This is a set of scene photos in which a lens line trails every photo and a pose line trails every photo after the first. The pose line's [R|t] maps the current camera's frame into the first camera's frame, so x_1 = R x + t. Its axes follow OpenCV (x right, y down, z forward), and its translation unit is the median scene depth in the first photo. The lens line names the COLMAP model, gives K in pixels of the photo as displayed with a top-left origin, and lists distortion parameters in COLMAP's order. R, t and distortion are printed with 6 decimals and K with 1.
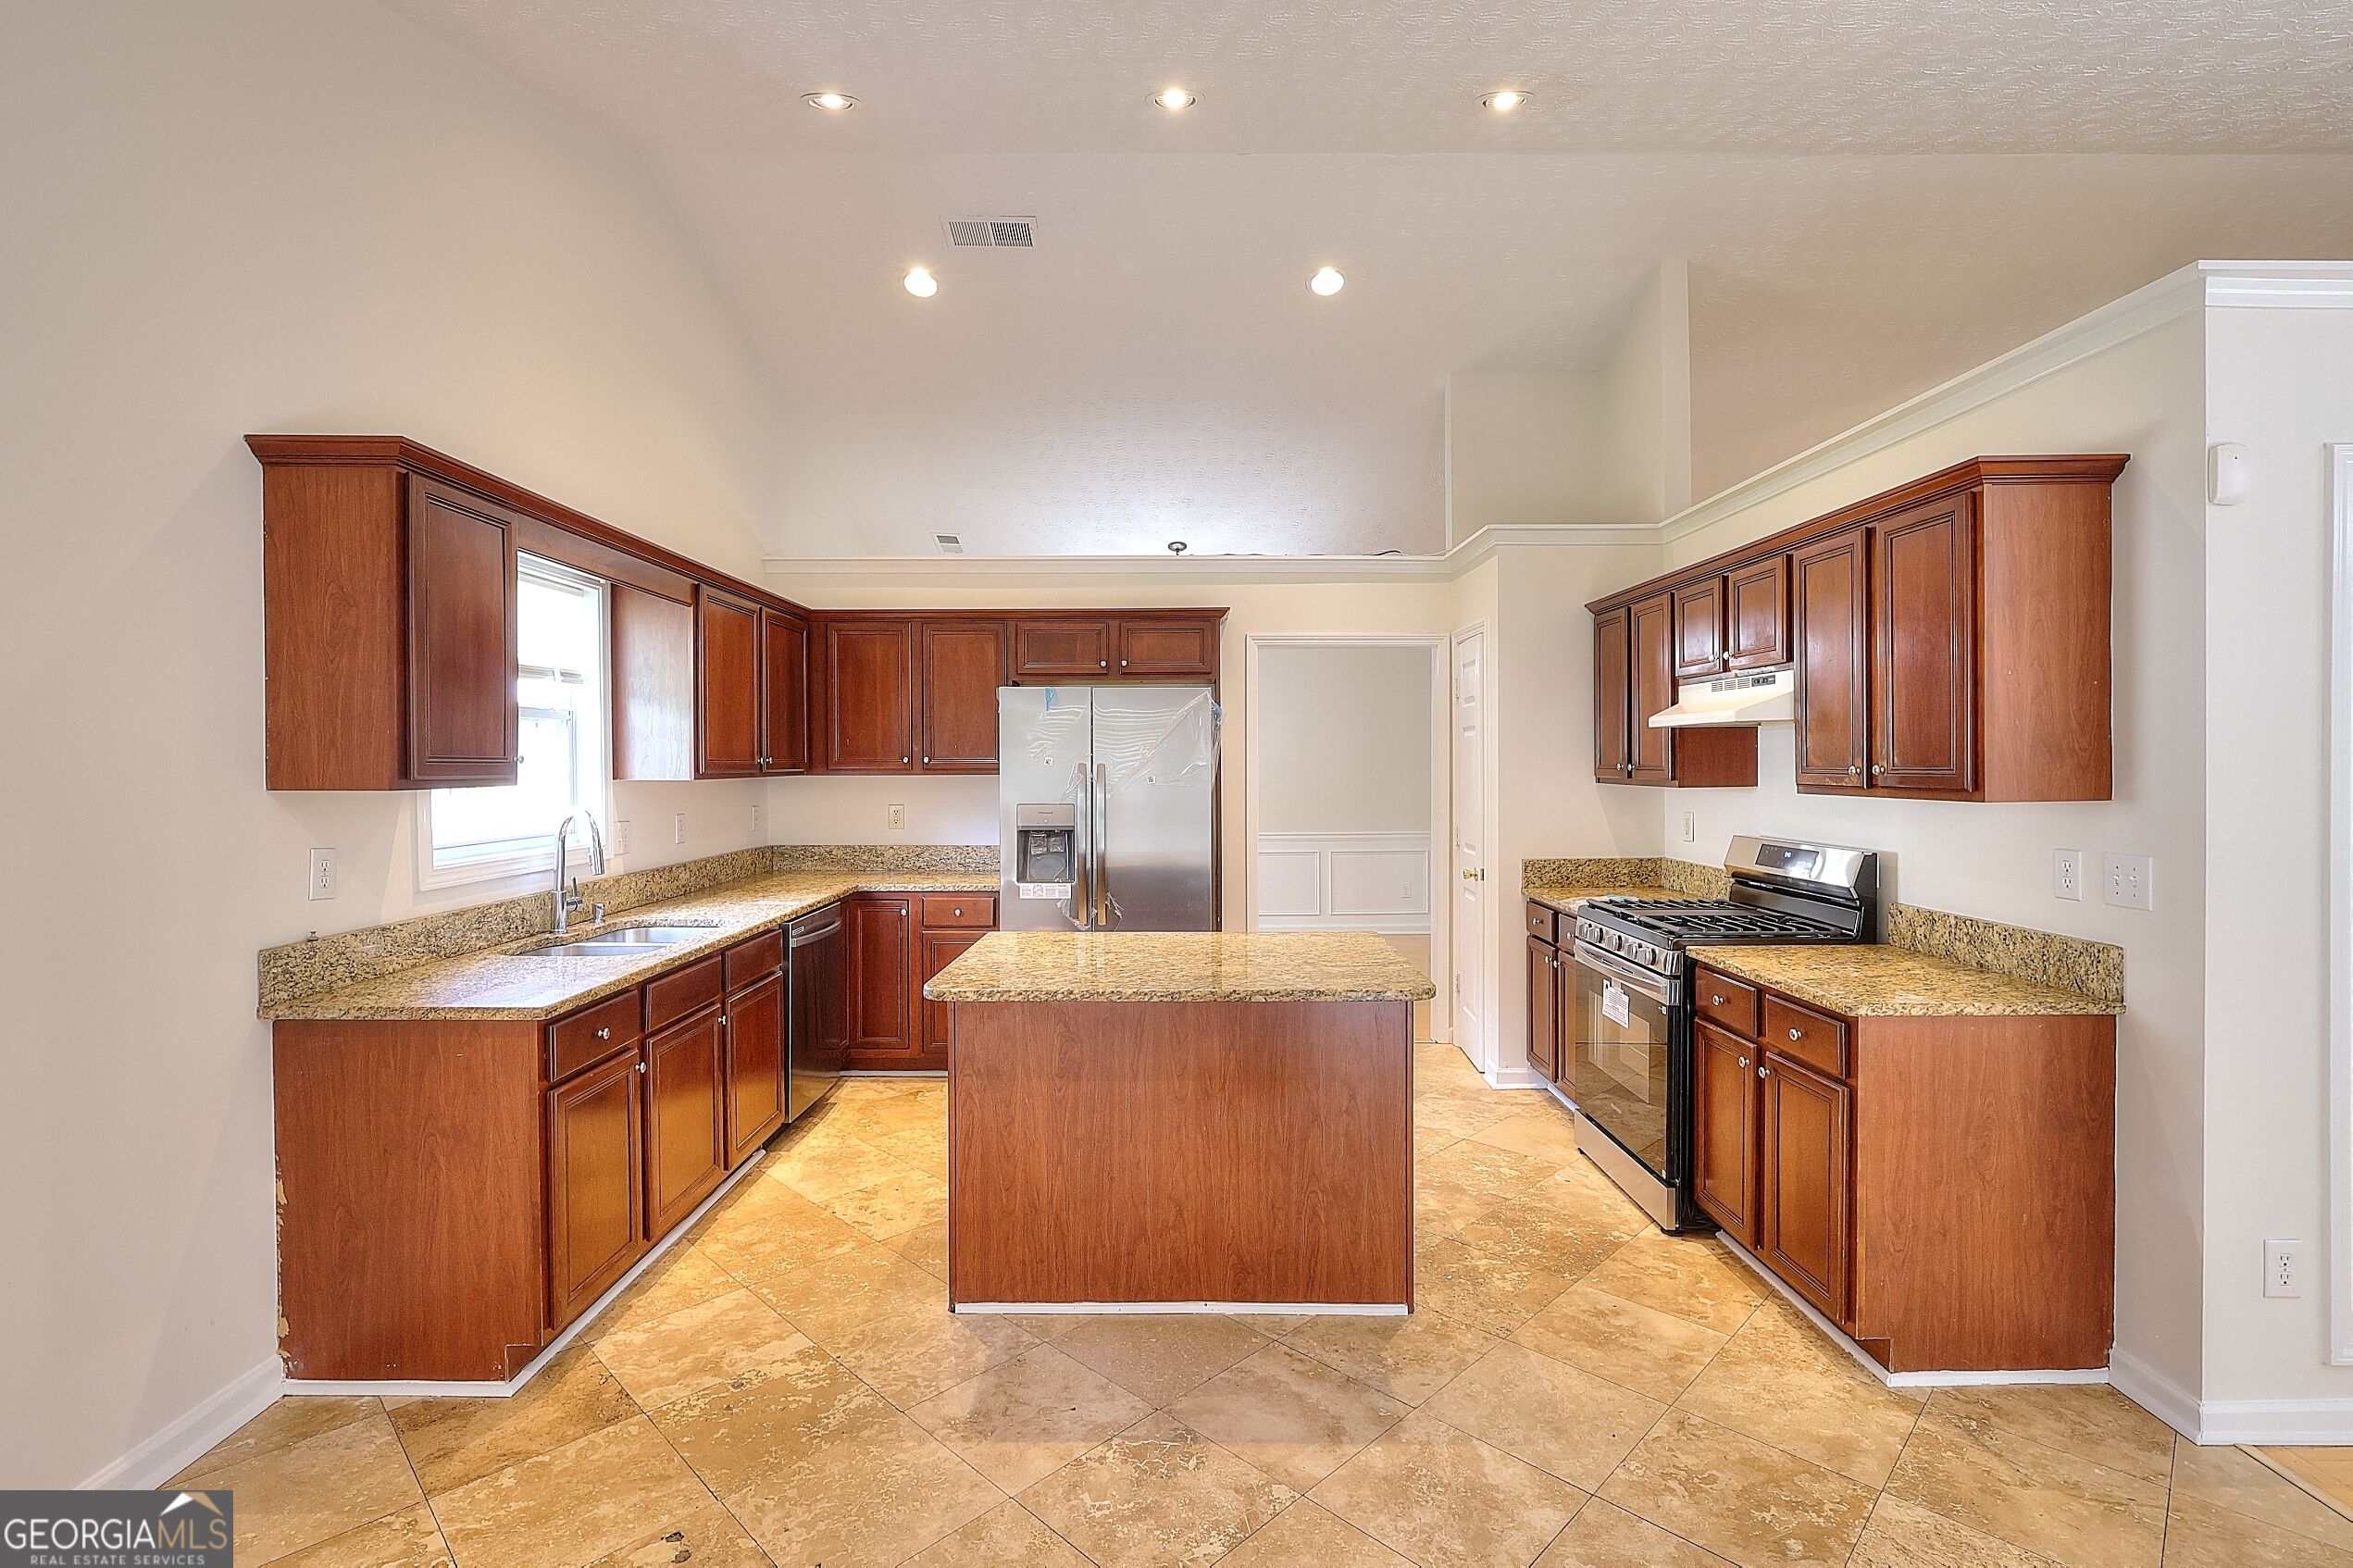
lens RADIAL K [[1090.2, 0, 1178.8], [0, 1090.2, 770.4], [0, 0, 1]] dist [-0.001214, -0.000167]
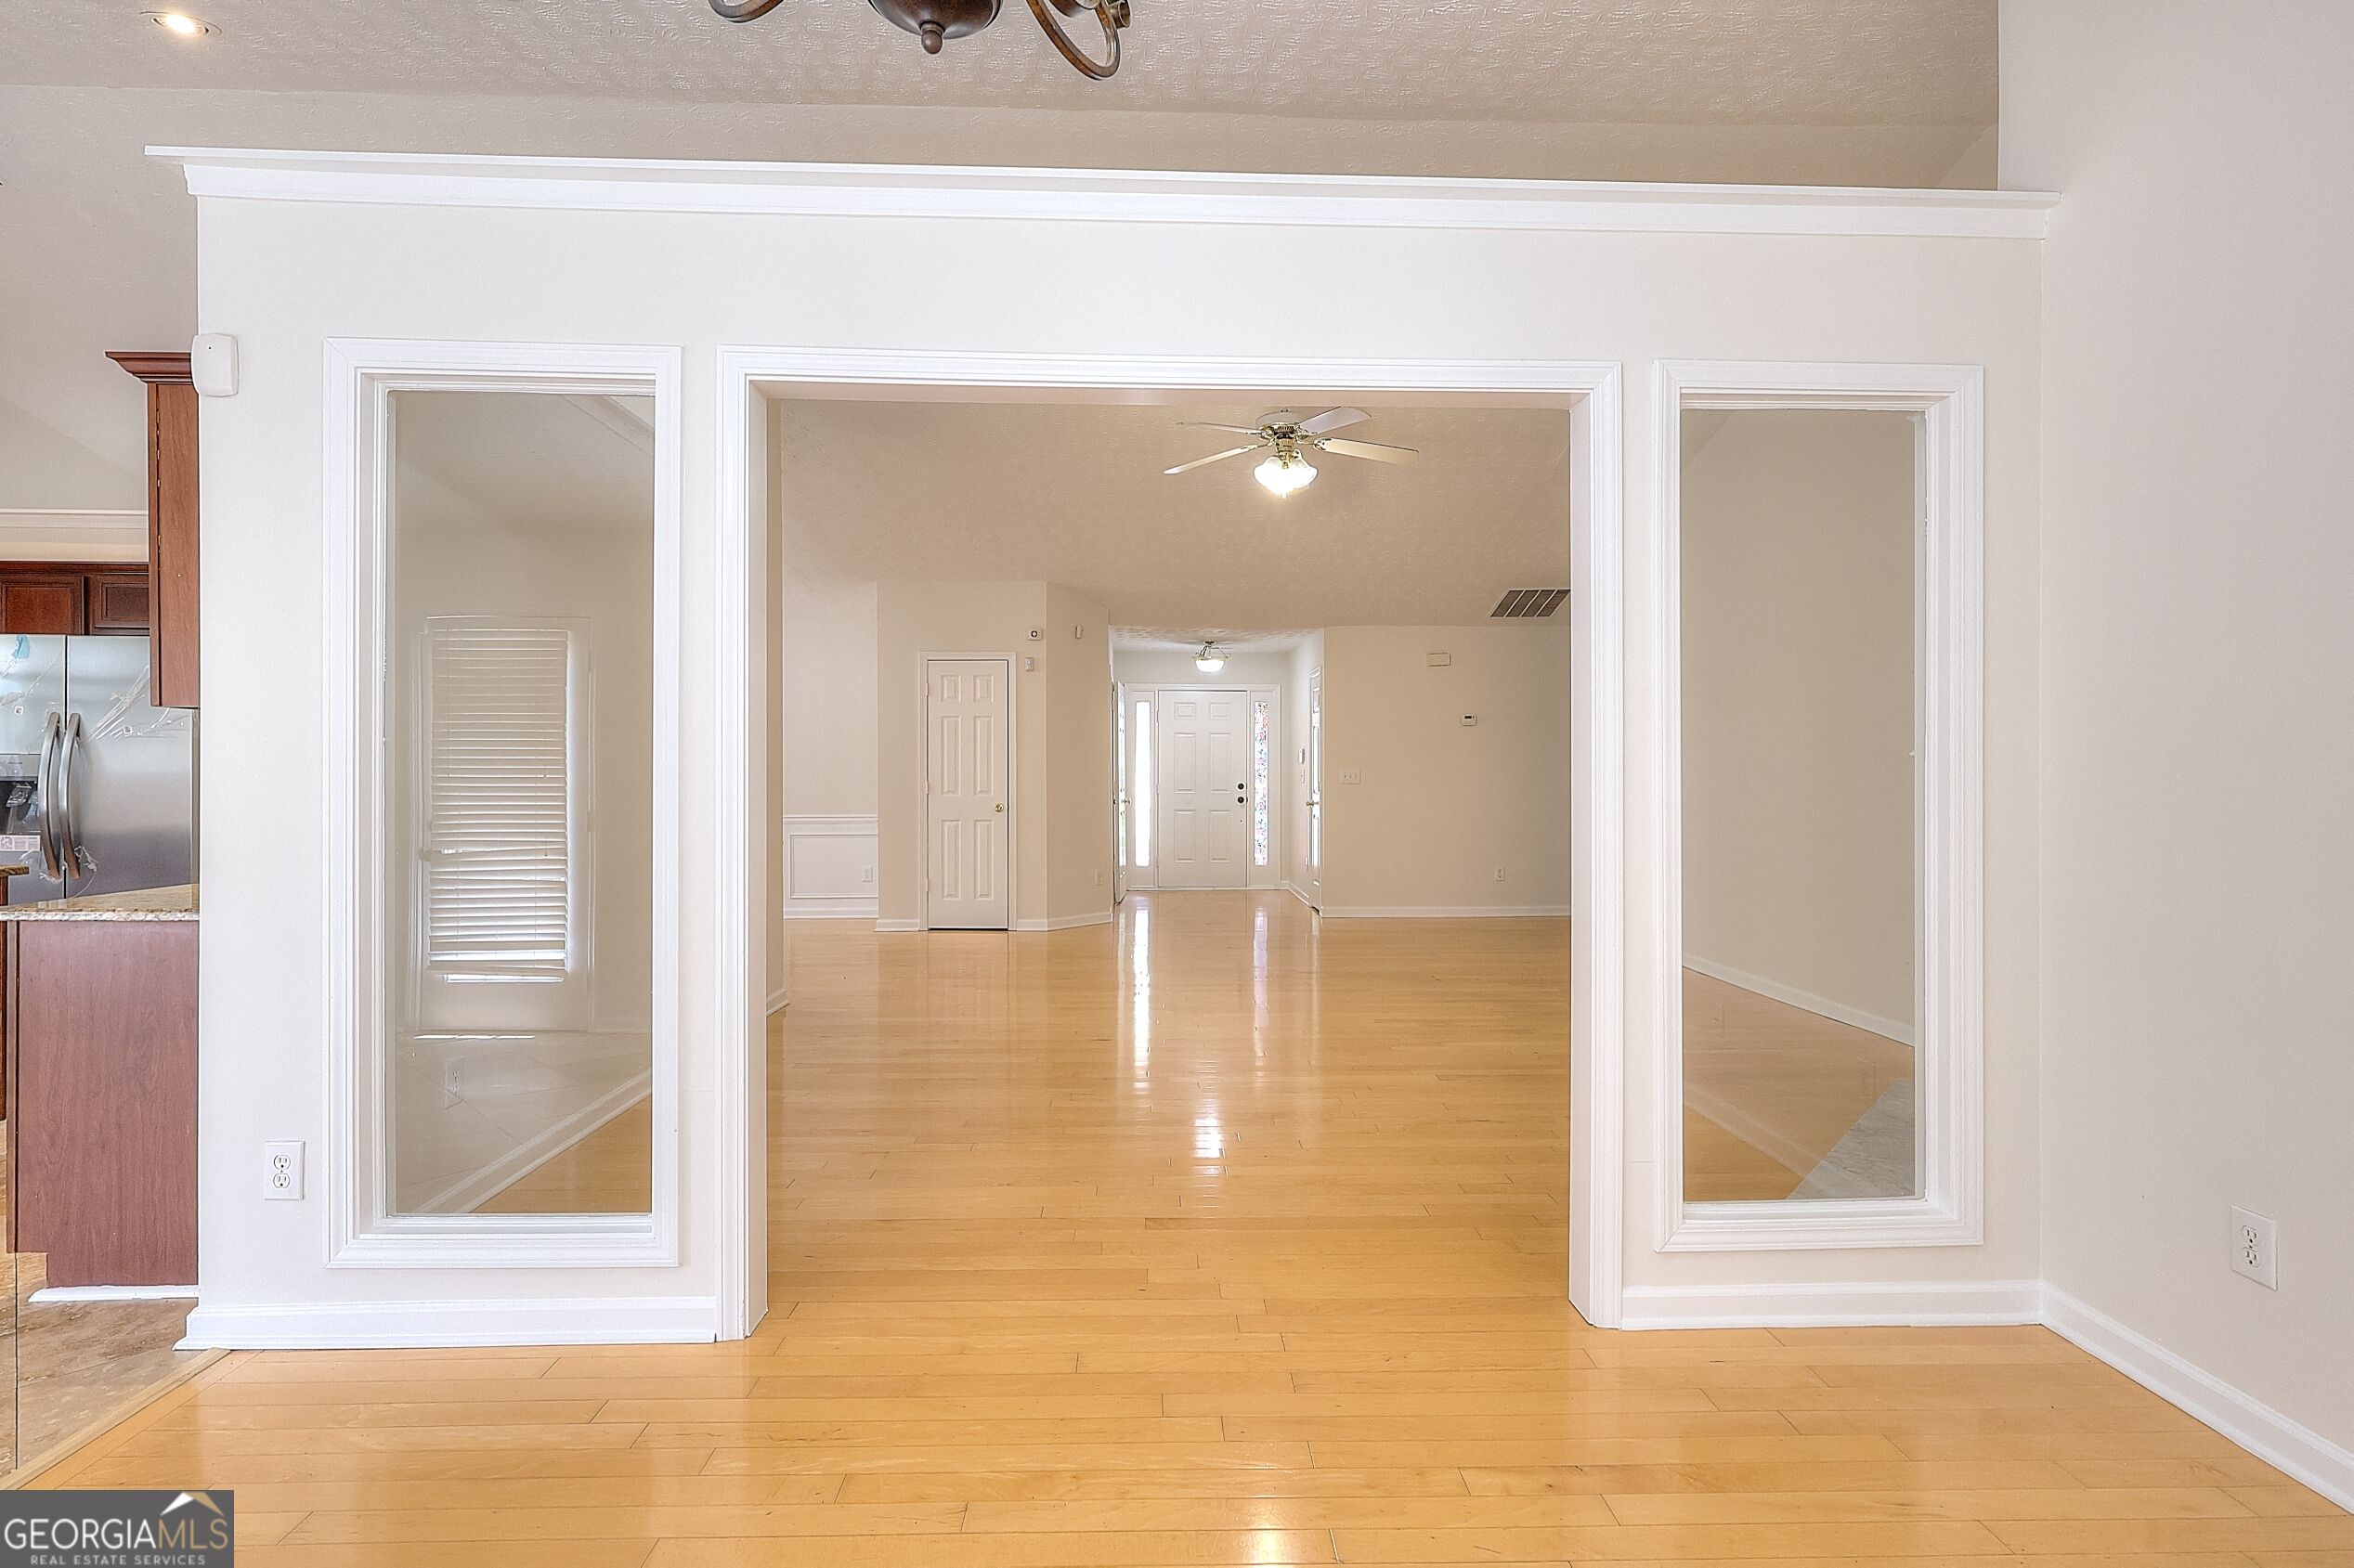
lens RADIAL K [[1090.6, 0, 1179.3], [0, 1090.6, 770.4], [0, 0, 1]] dist [-0.001214, -0.000167]
pose [[0.999521, 0.006451, 0.030261, 1.355973], [-0.006168, 0.999936, -0.009431, 0.073399], [-0.030320, 0.009240, 0.999498, -0.015165]]
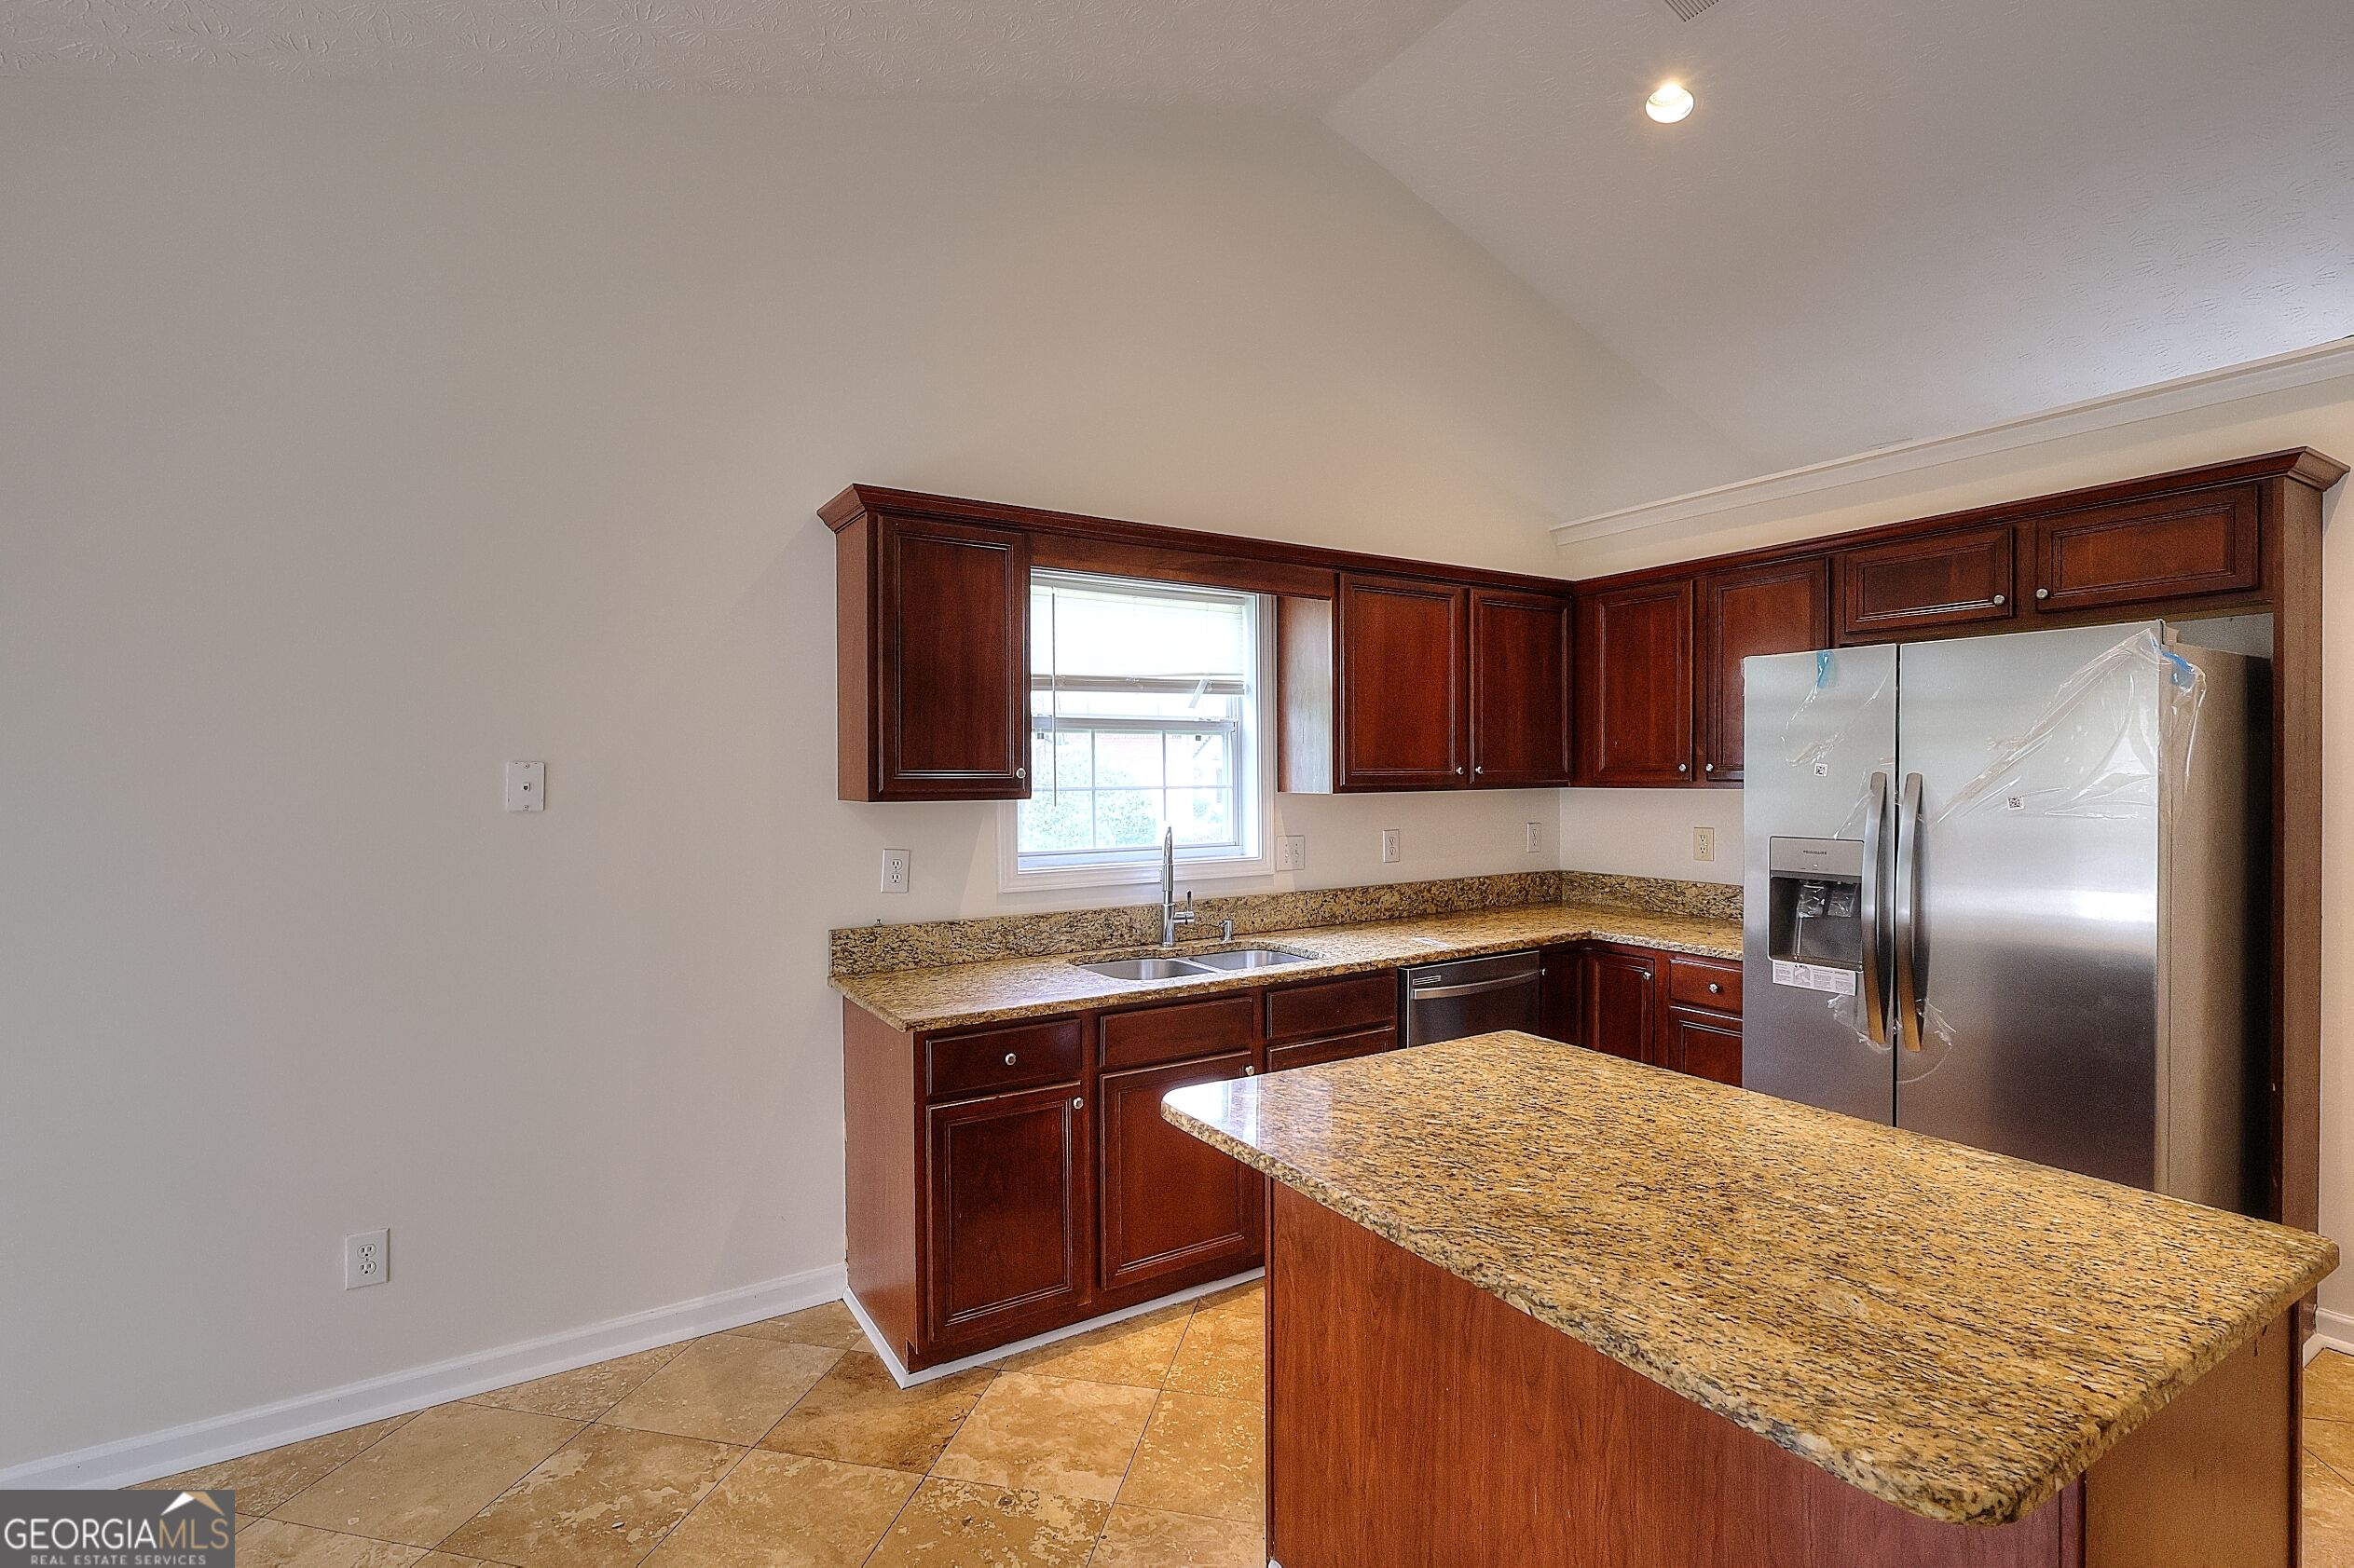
lens RADIAL K [[1090.5, 0, 1177.0], [0, 1090.5, 784.0], [0, 0, 1]] dist [-0.002843, 0.000005]
pose [[0.526050, 0.006188, -0.850431, 0.326332], [0.000254, 0.999972, 0.007433, -0.007246], [0.850454, -0.004127, 0.526033, 0.550159]]
